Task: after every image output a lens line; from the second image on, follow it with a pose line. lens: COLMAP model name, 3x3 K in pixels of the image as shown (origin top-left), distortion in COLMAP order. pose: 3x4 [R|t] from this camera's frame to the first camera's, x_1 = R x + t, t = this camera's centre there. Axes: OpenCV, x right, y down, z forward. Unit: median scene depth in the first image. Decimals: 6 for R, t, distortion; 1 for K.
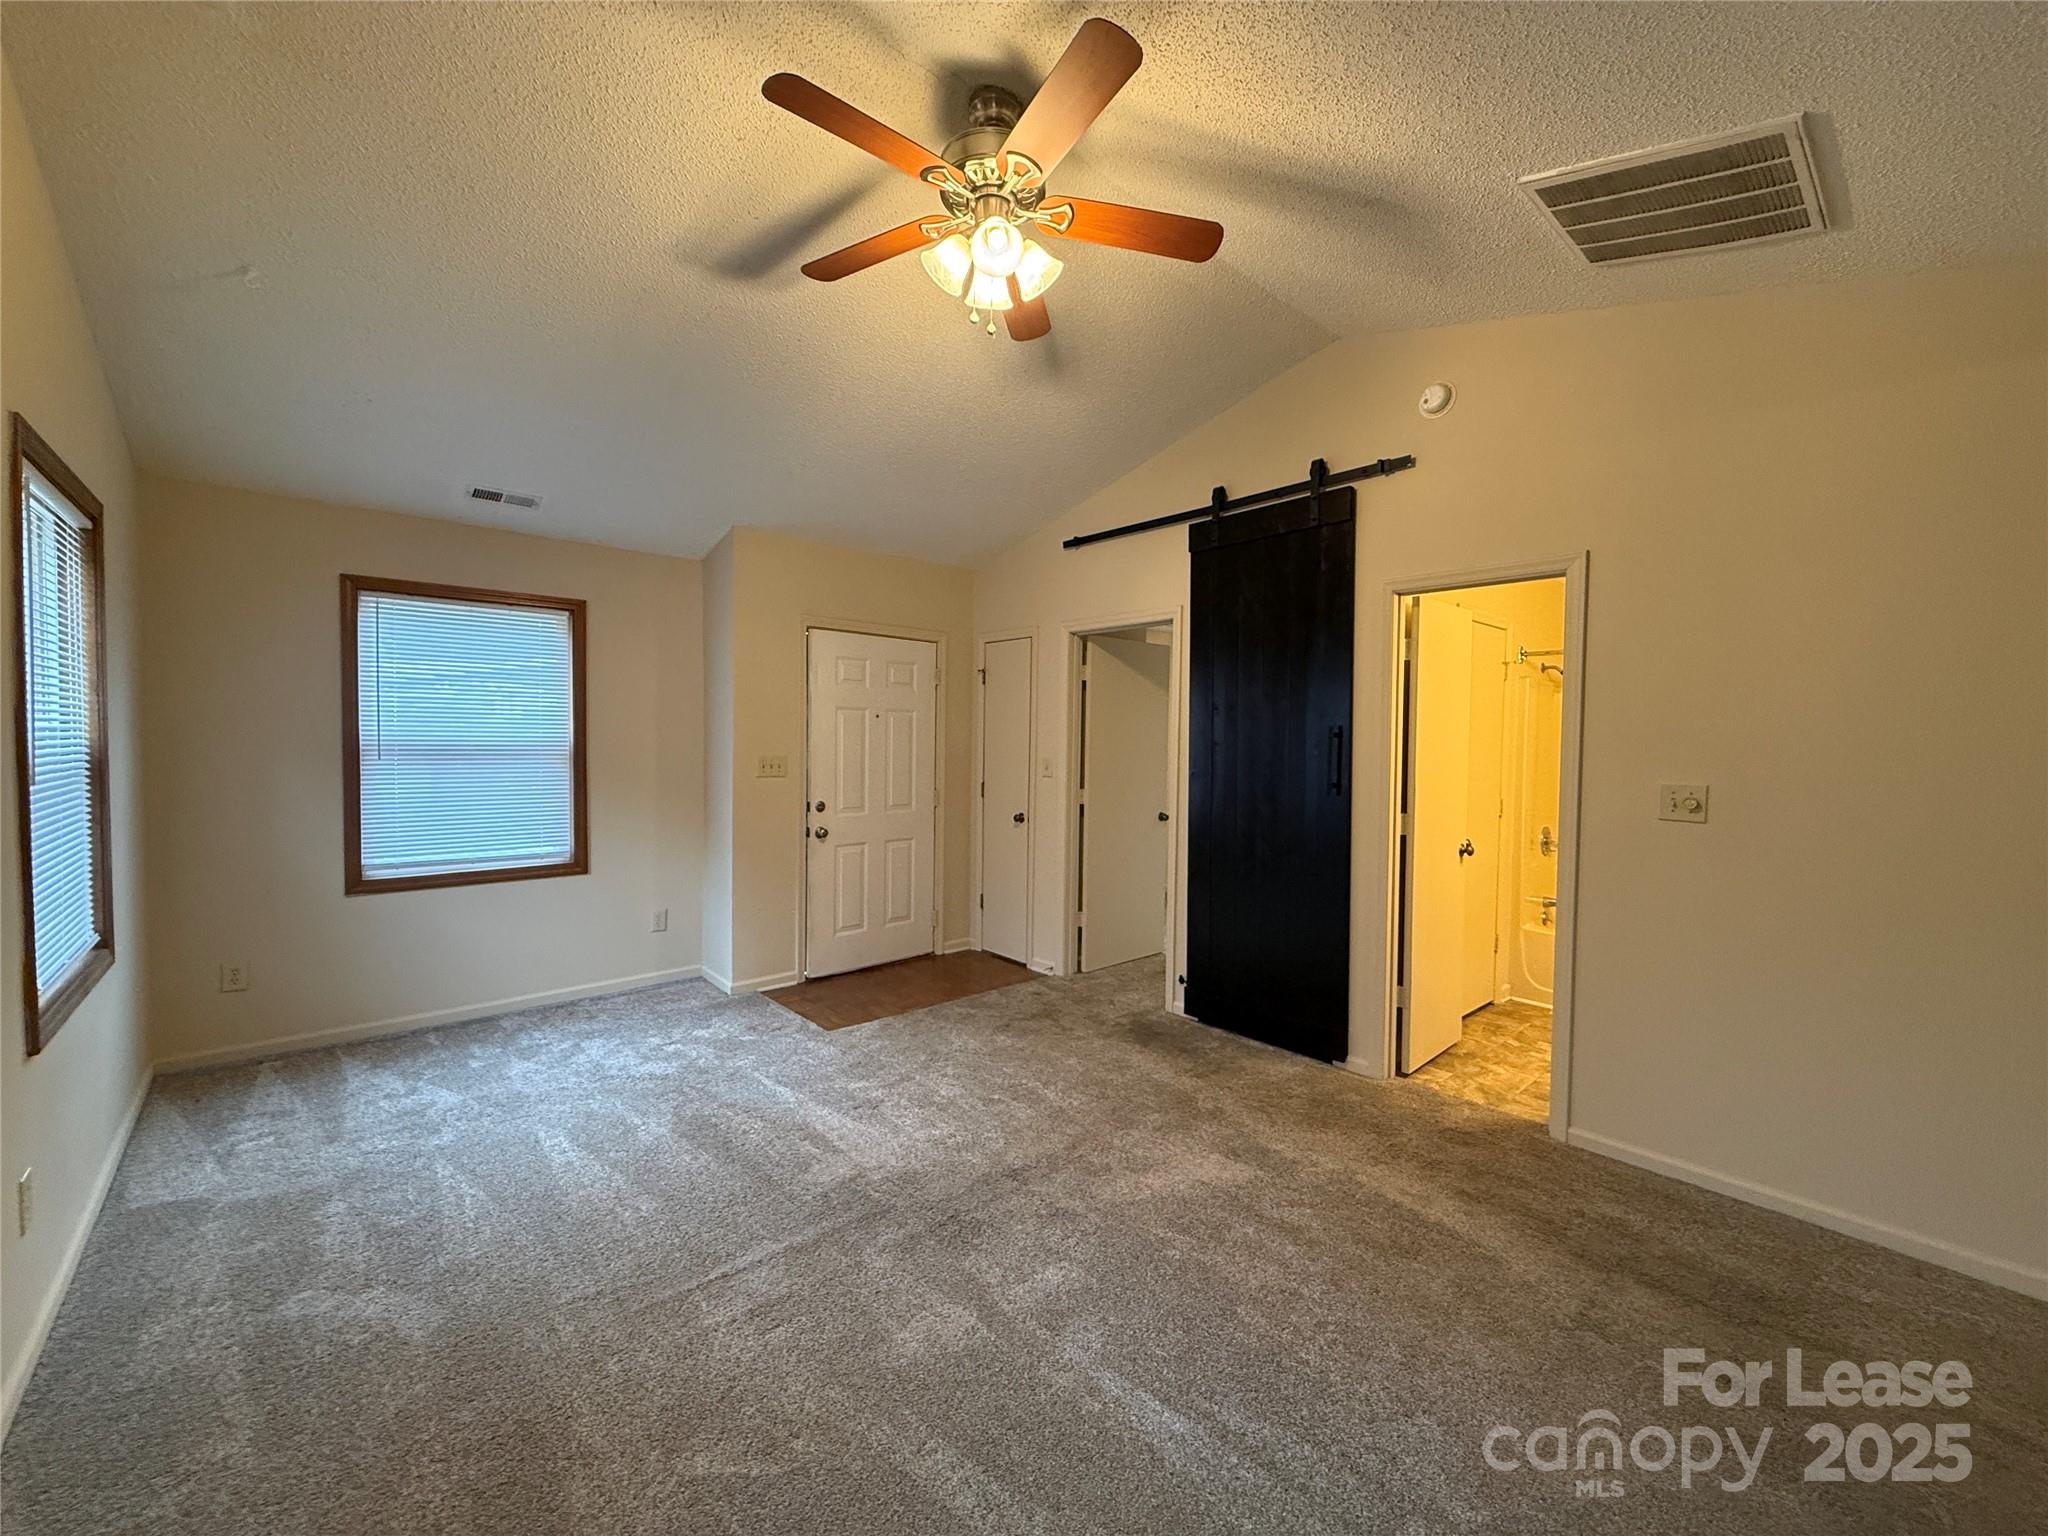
lens RADIAL K [[815.3, 0, 1023.2], [0, 815.3, 766.4], [0, 0, 1]] dist [0.002754, -0.000022]
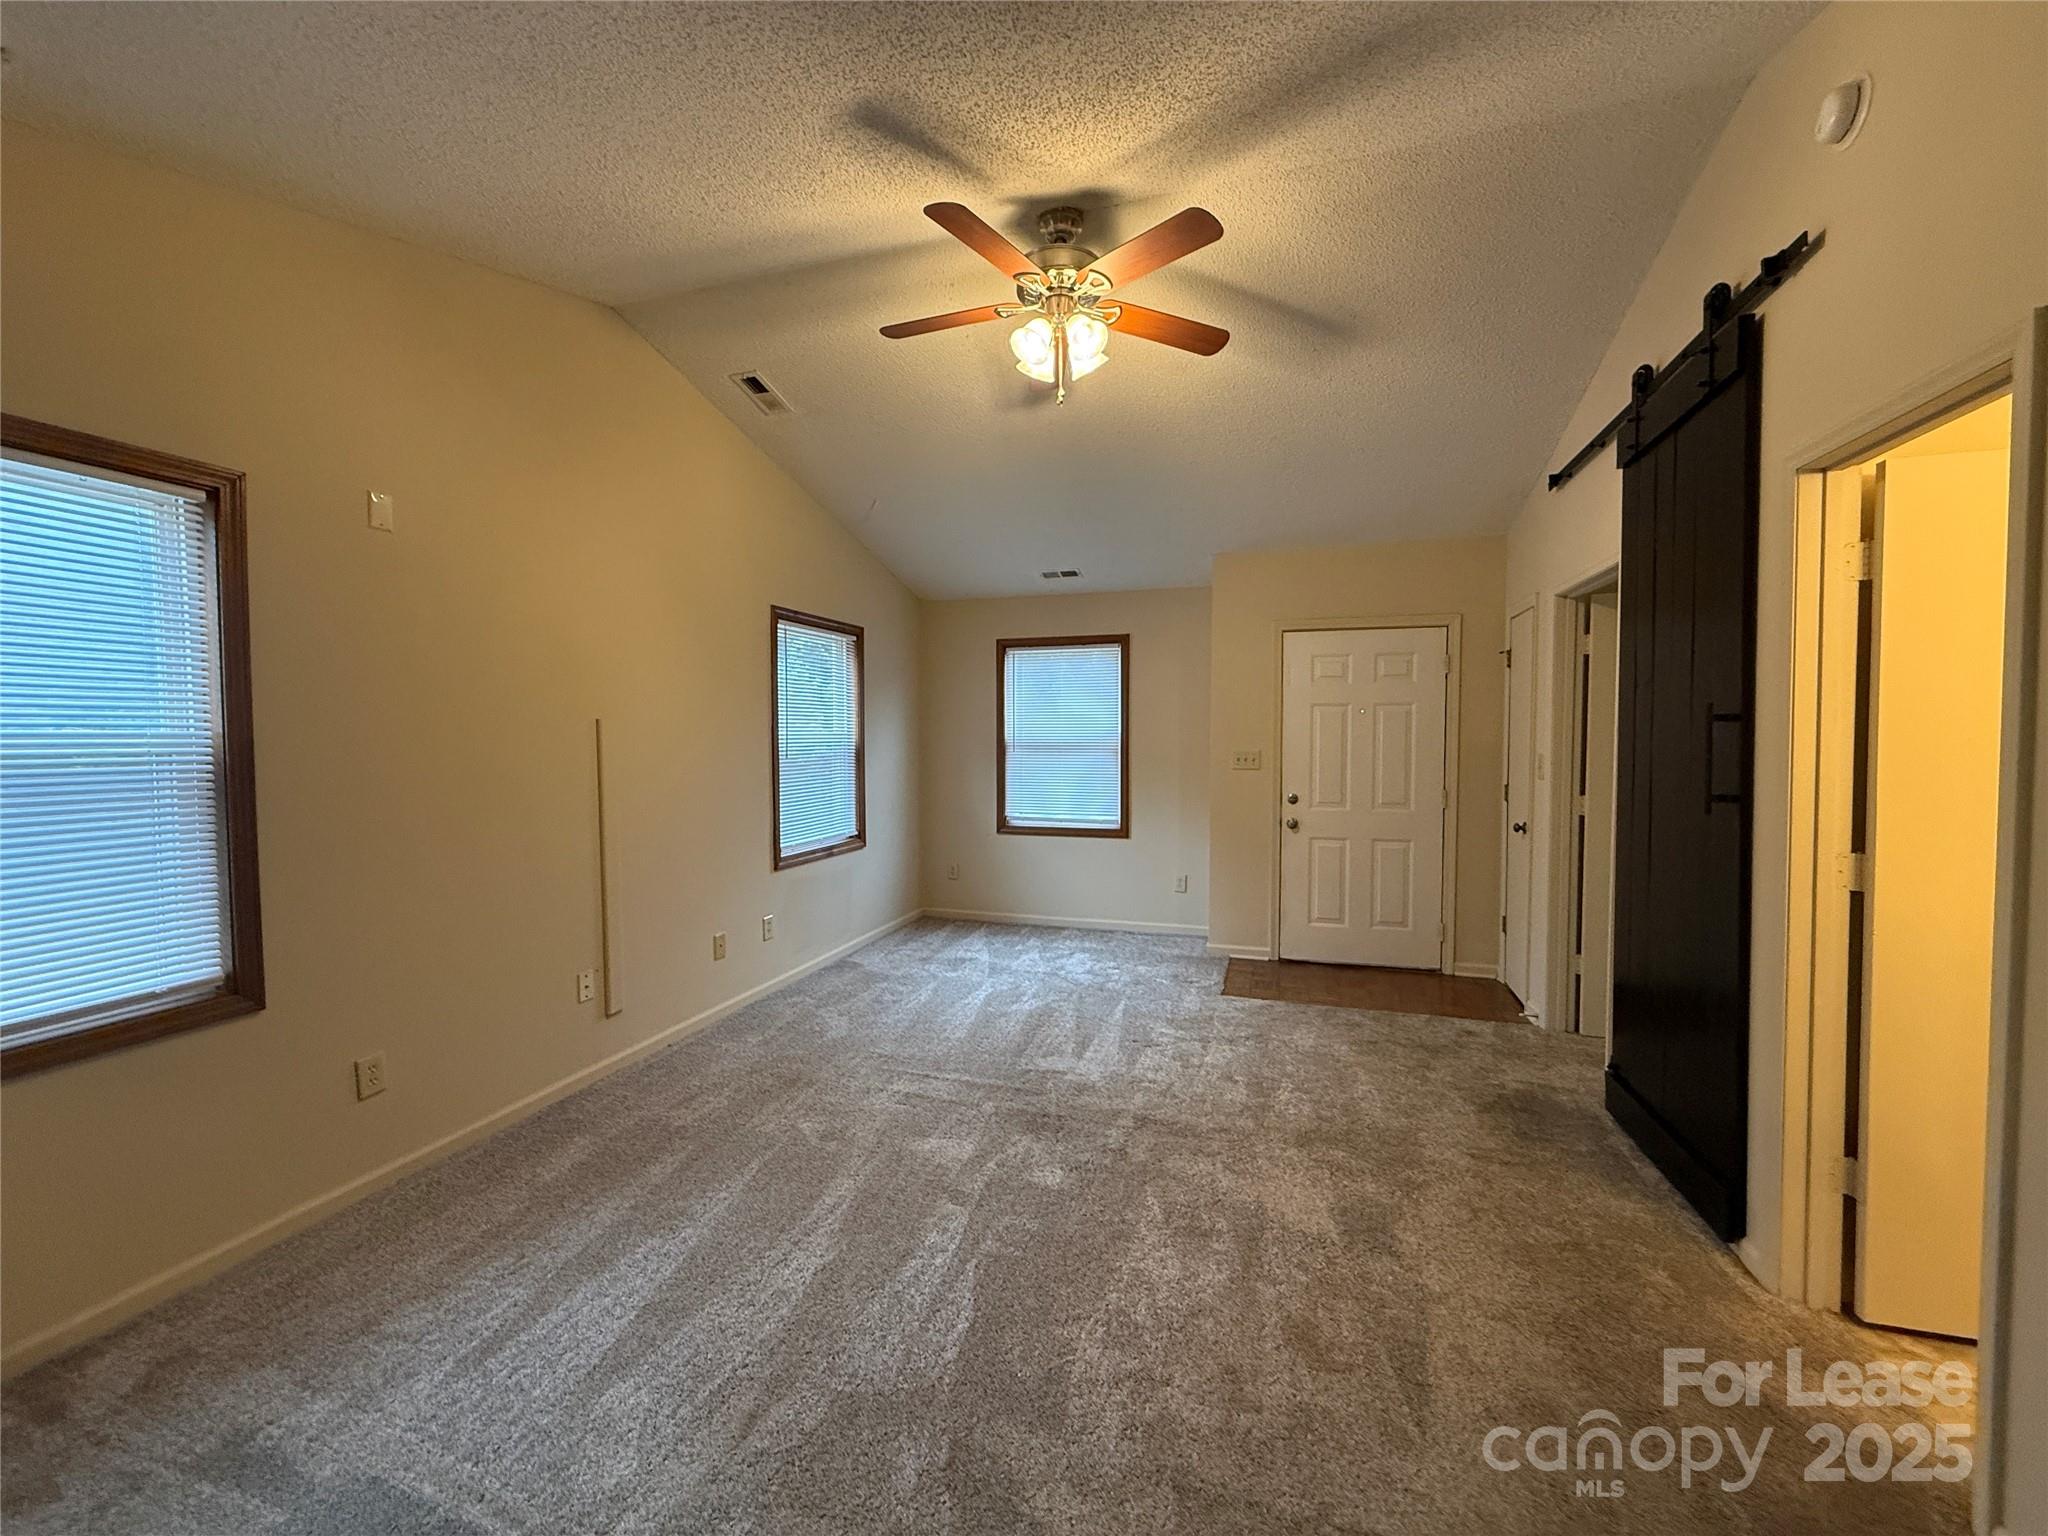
lens RADIAL K [[815.3, 0, 1023.2], [0, 815.3, 766.4], [0, 0, 1]] dist [0.002754, -0.000022]
pose [[0.508232, 0.020344, -0.860980, 0.535062], [-0.020240, 0.999727, 0.011675, 0.001767], [0.860983, 0.011493, 0.508505, 0.174852]]
